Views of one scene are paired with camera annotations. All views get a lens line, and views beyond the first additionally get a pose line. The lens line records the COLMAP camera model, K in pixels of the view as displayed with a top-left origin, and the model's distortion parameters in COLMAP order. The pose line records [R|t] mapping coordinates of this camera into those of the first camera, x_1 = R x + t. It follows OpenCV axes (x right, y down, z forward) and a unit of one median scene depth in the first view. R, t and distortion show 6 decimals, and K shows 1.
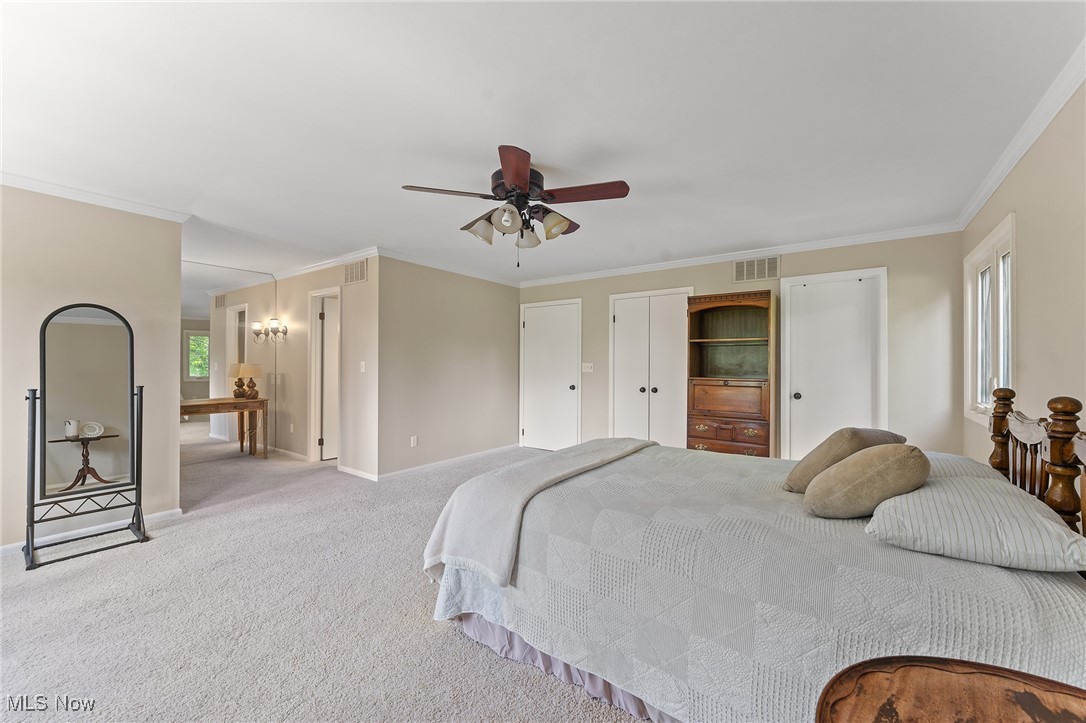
lens RADIAL K [[434.9, 0, 544.8], [0, 434.9, 363.4], [0, 0, 1]] dist [0.001941, 0.000127]
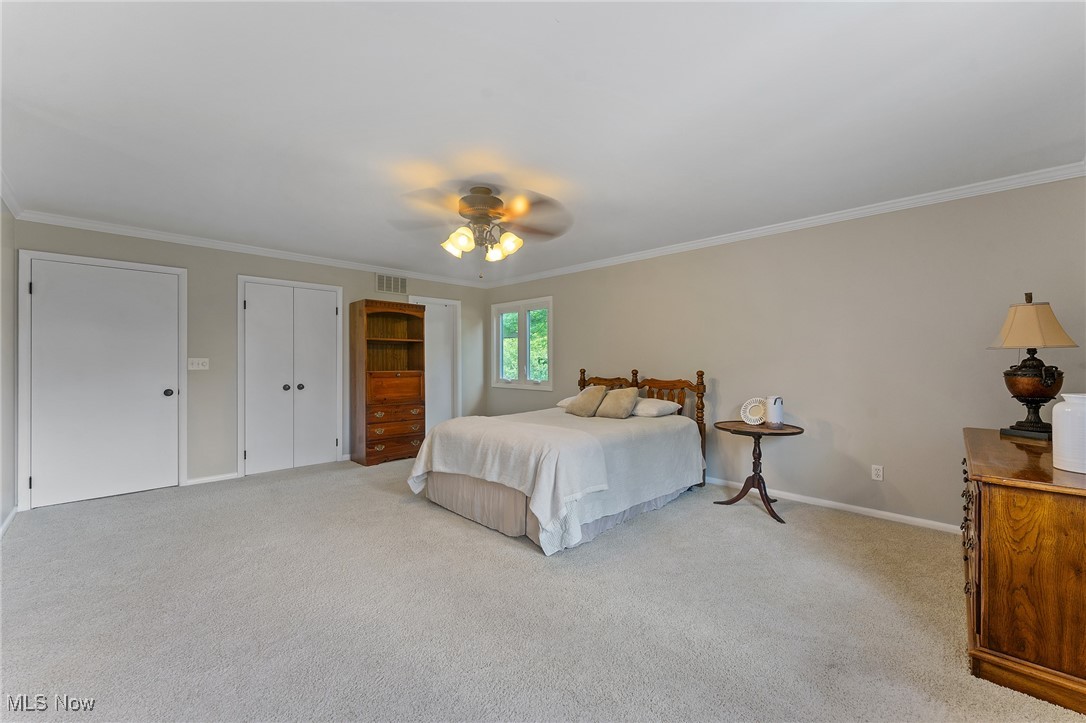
lens RADIAL K [[434.9, 0, 544.8], [0, 434.9, 363.4], [0, 0, 1]] dist [0.001941, 0.000127]
pose [[0.157166, -0.010071, 0.987521, -0.603916], [-0.002366, 0.999941, 0.010574, -0.001239], [-0.987569, -0.003999, 0.157133, 0.318605]]
